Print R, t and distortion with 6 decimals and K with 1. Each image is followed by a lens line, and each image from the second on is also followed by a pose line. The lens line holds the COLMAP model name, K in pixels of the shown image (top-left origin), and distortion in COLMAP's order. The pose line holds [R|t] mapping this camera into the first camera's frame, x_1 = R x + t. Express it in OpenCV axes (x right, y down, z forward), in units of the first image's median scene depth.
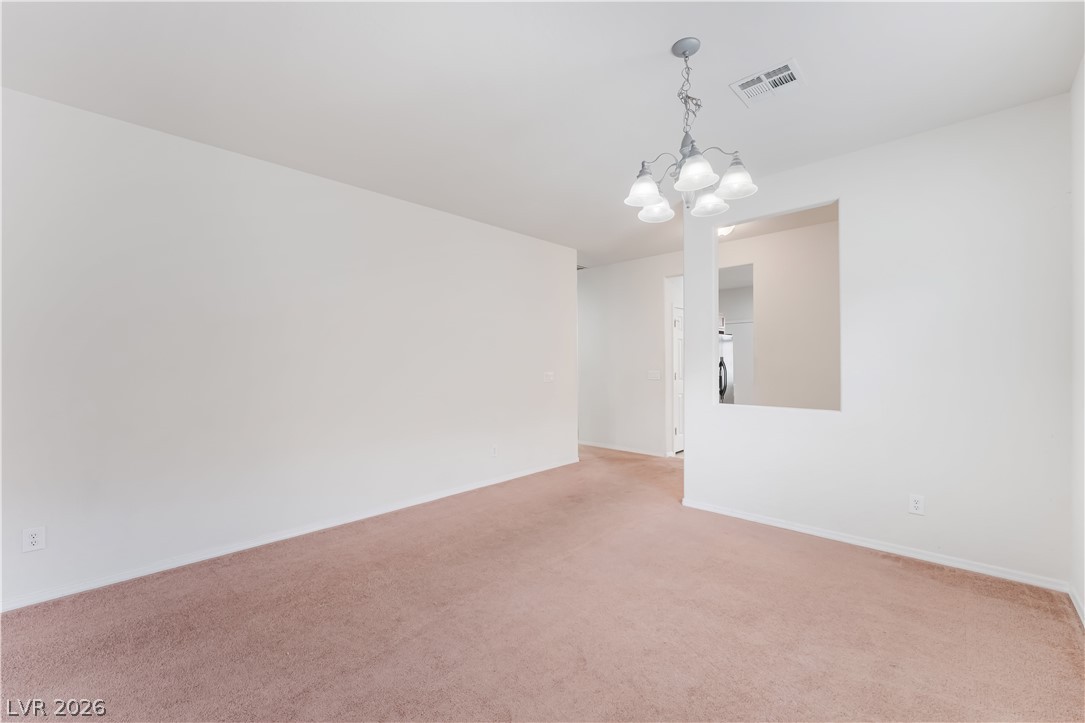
lens RADIAL K [[440.1, 0, 542.5], [0, 440.1, 361.5], [0, 0, 1]] dist [-0.002035, -0.000084]
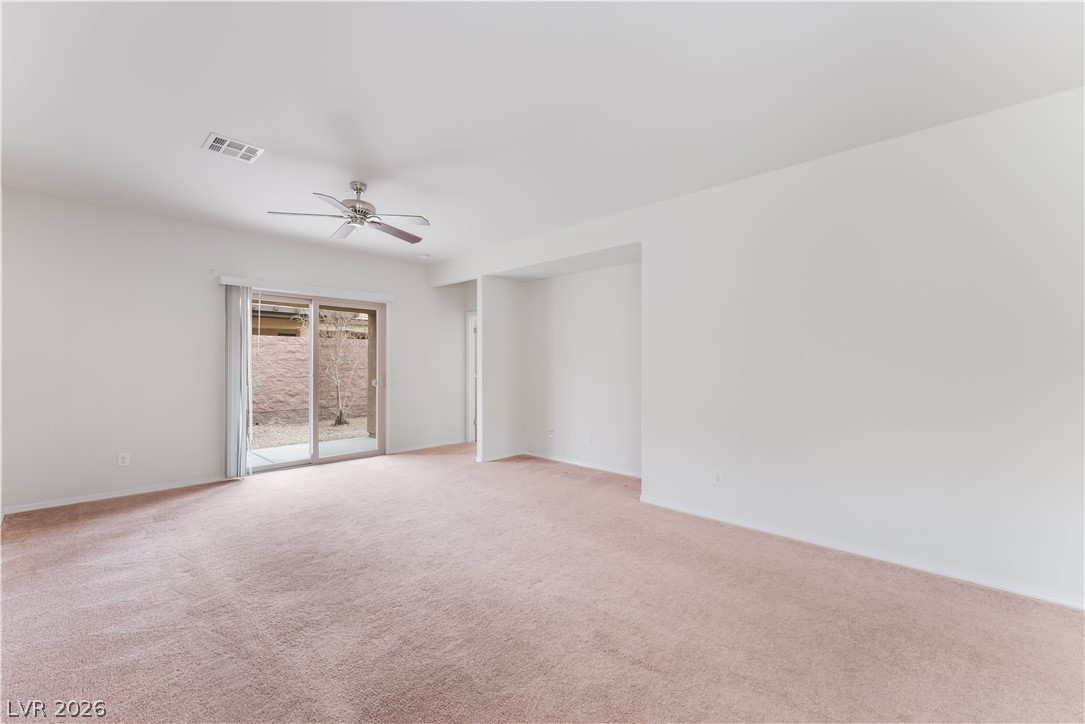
lens RADIAL K [[440.1, 0, 542.5], [0, 440.1, 362.0], [0, 0, 1]] dist [-0.002035, -0.000084]
pose [[0.013135, 0.001504, -0.999913, 1.070008], [0.002313, 0.999996, 0.001534, -0.005365], [0.999911, -0.002332, 0.013131, 1.096201]]
